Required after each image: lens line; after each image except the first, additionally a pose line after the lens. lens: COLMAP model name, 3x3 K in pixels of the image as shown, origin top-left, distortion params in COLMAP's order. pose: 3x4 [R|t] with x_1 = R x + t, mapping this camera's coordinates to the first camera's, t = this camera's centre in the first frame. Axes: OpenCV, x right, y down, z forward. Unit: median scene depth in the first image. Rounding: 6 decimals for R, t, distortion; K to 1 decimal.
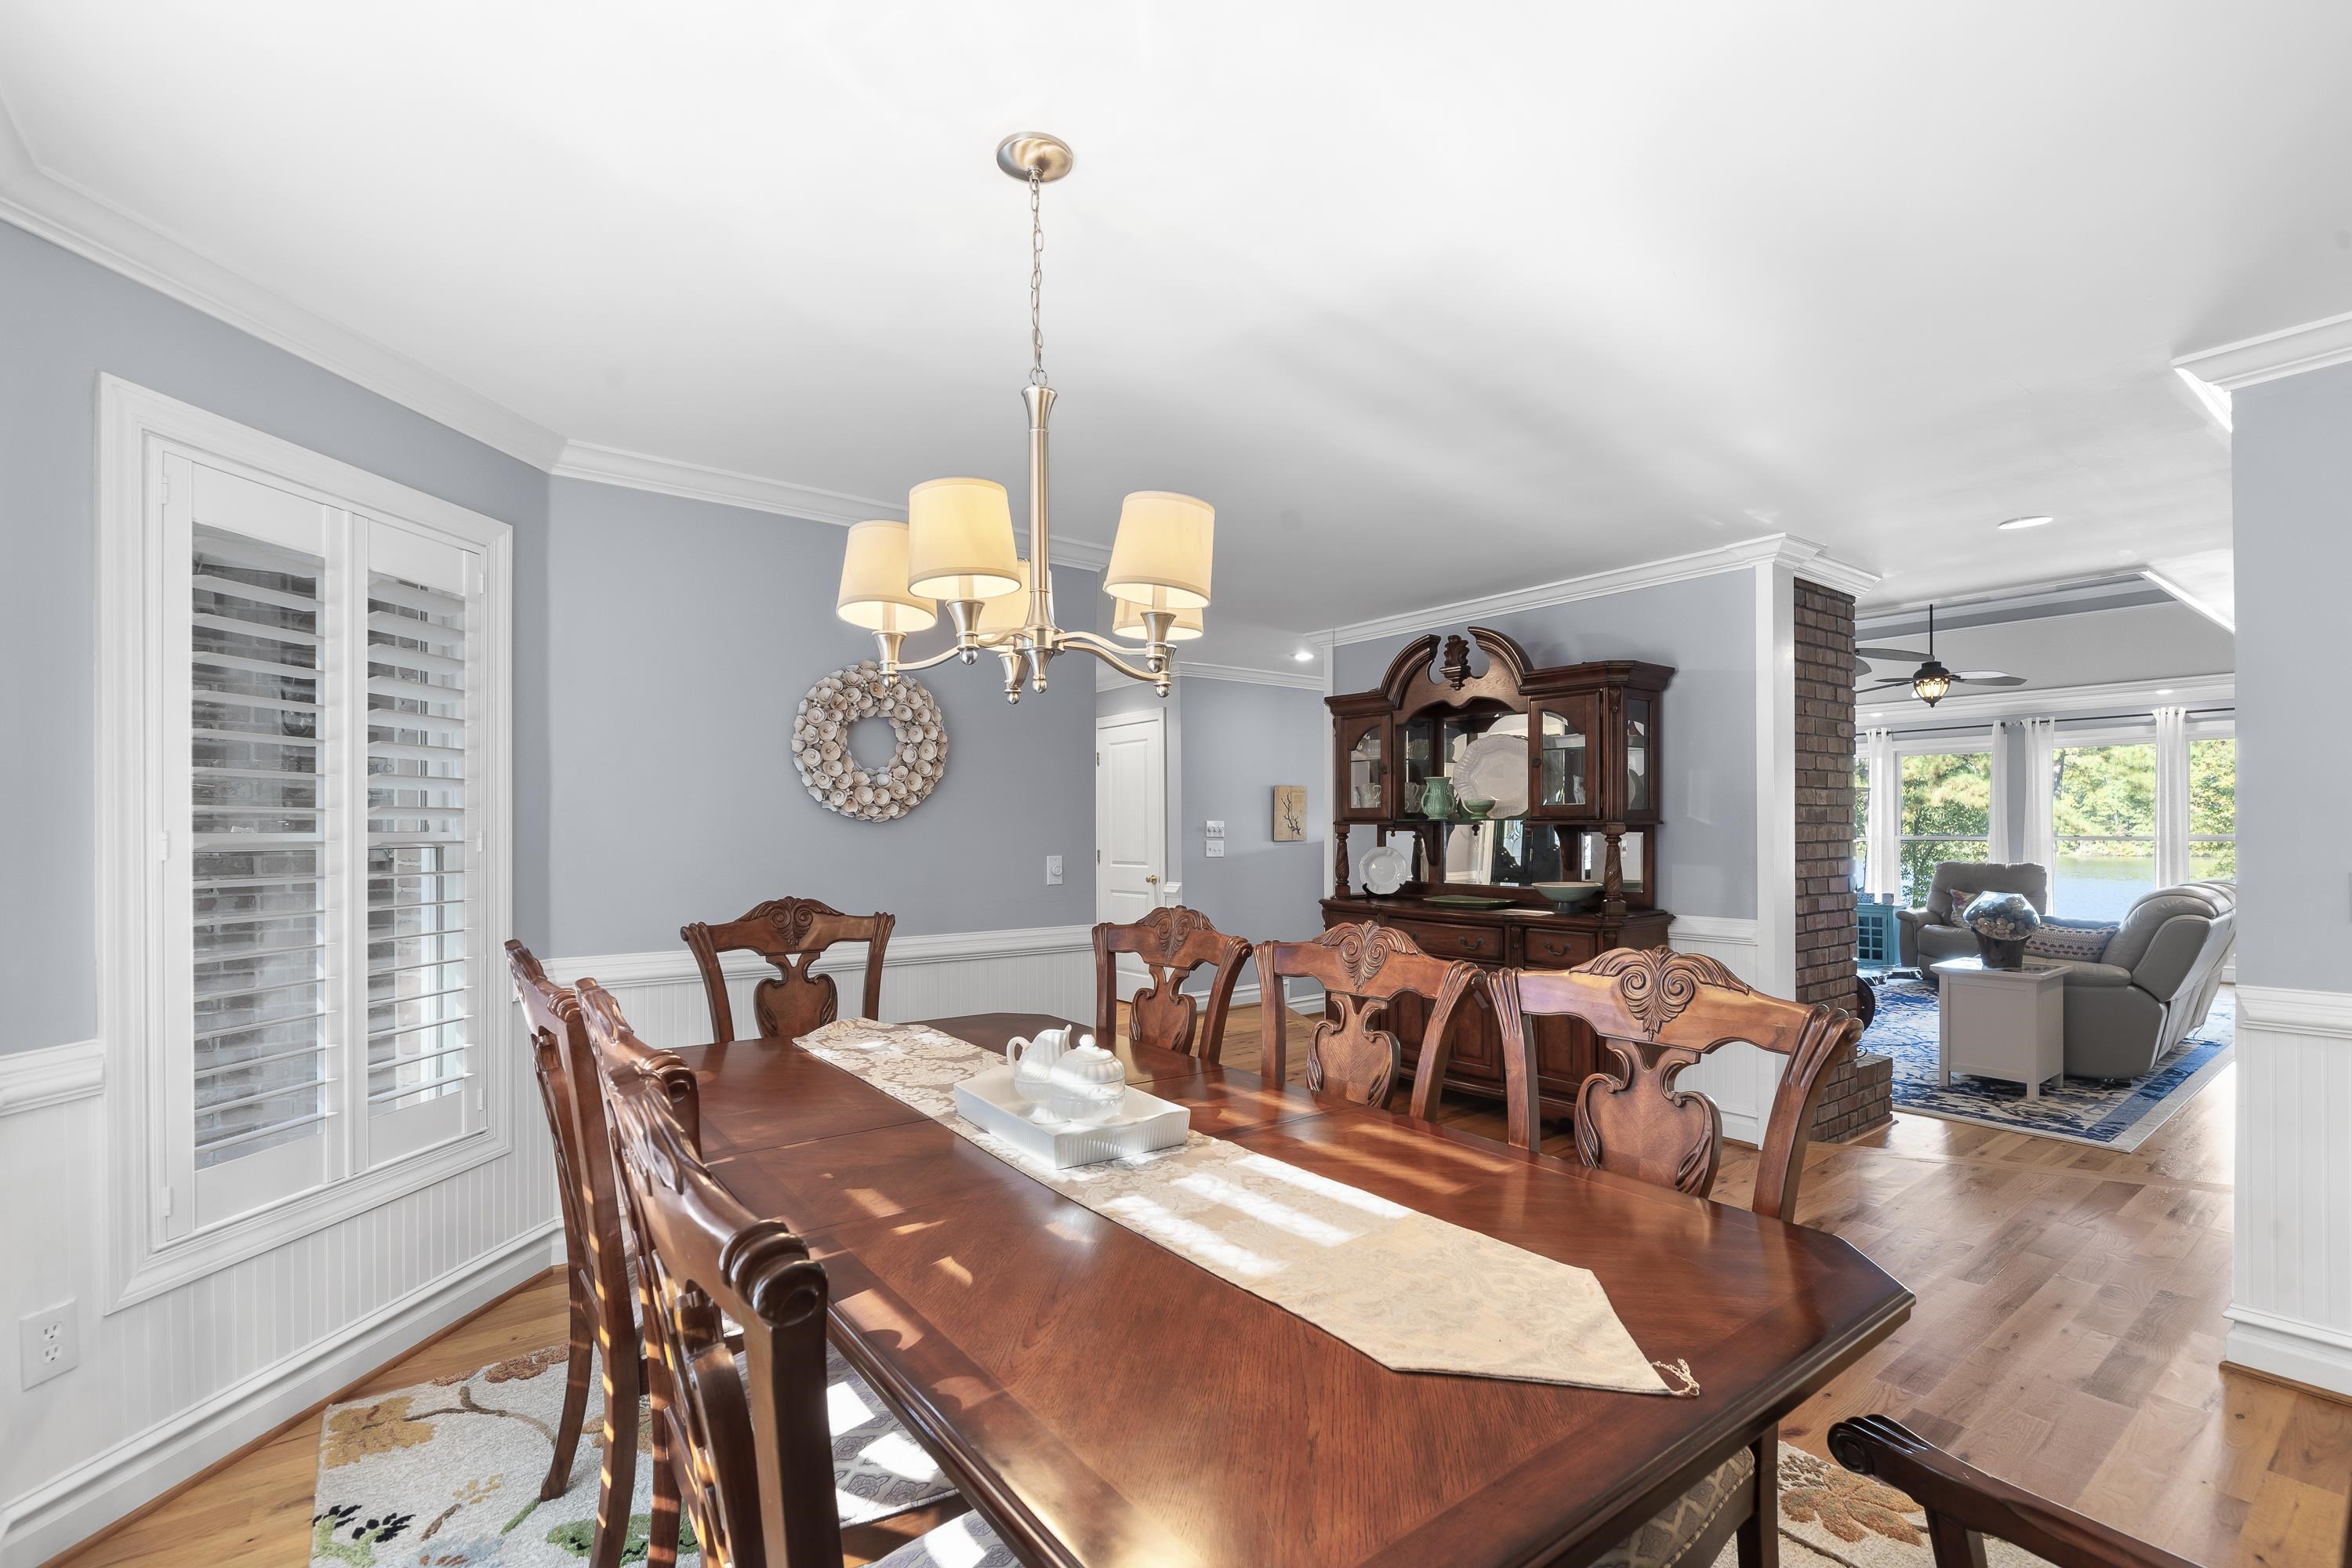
lens RADIAL K [[1059.3, 0, 1143.8], [0, 1059.3, 831.1], [0, 0, 1]] dist [0.001020, 0.000996]
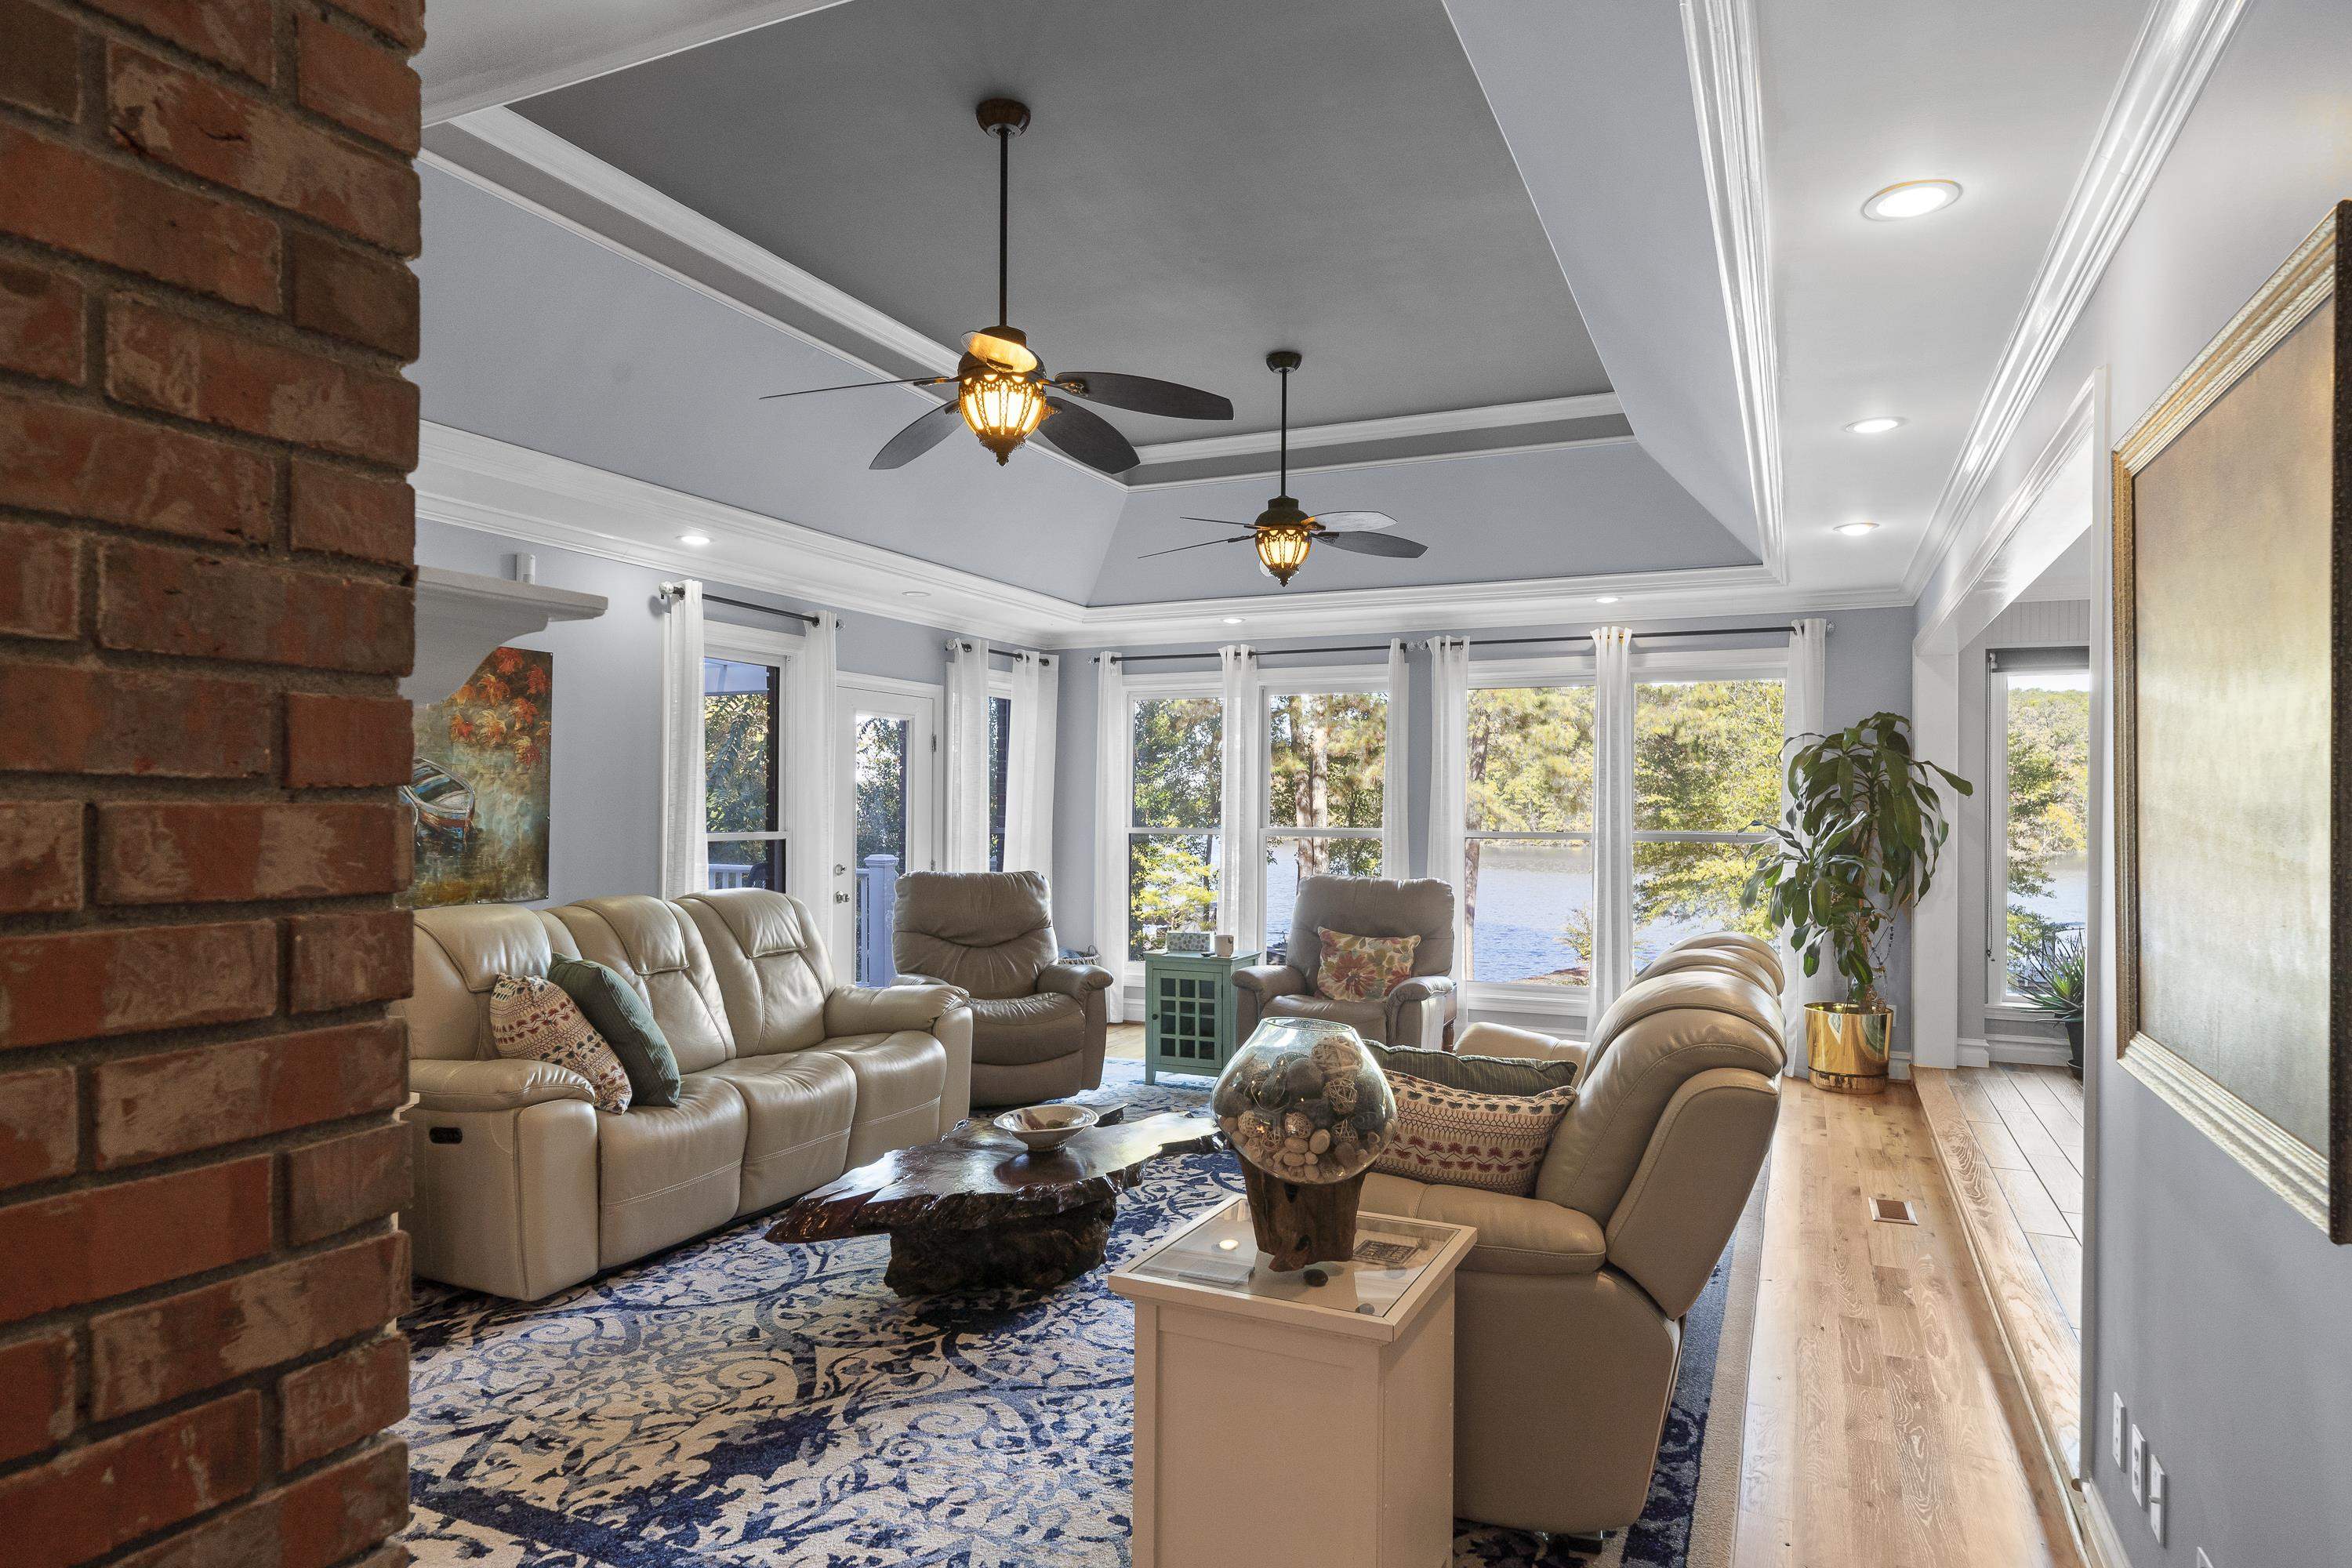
lens RADIAL K [[1374.0, 0, 1142.9], [0, 1374.0, 799.9], [0, 0, 1]] dist [0.003902, 0.001290]
pose [[0.892363, 0.016029, 0.451035, 0.352368], [-0.012472, 0.999863, -0.010858, -0.002729], [-0.451147, 0.004064, 0.892440, 0.398208]]
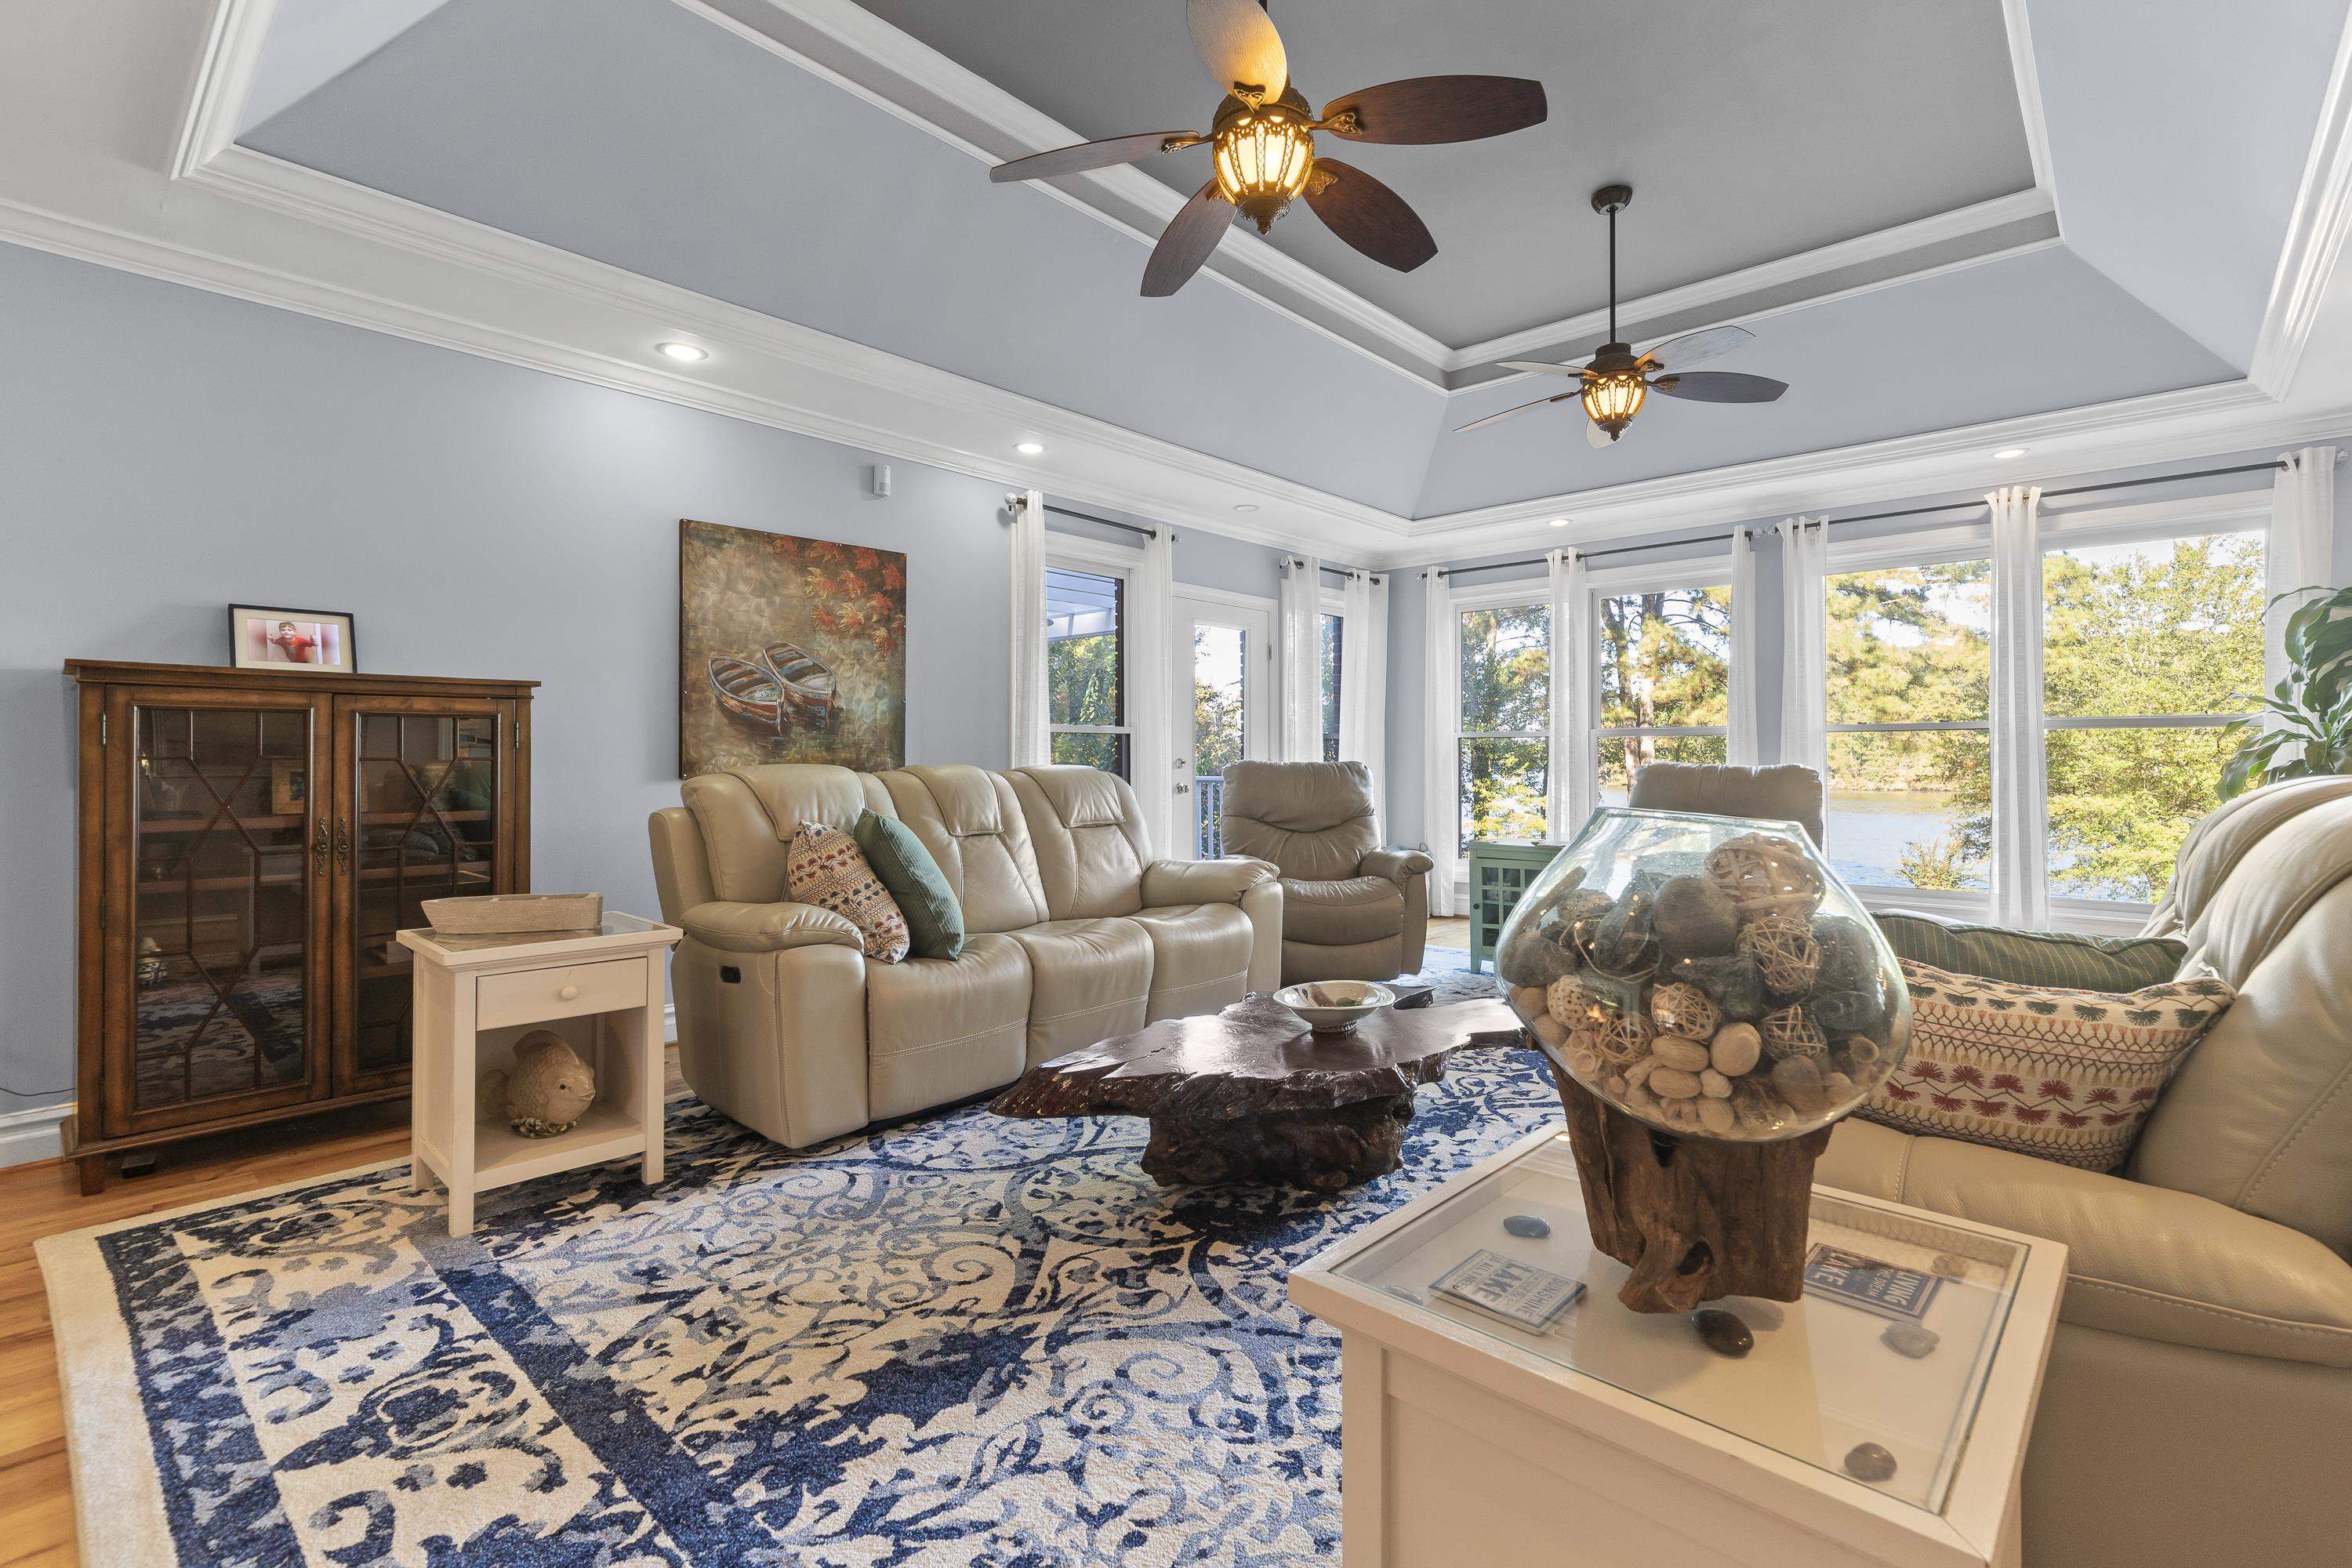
lens RADIAL K [[1059.3, 0, 1158.1], [0, 1059.3, 744.0], [0, 0, 1]] dist [0.001020, 0.000996]
pose [[0.986380, 0.010515, 0.164148, 0.429048], [-0.007453, 0.999787, -0.019258, 0.031343], [-0.164316, 0.017772, 0.986248, 0.521667]]
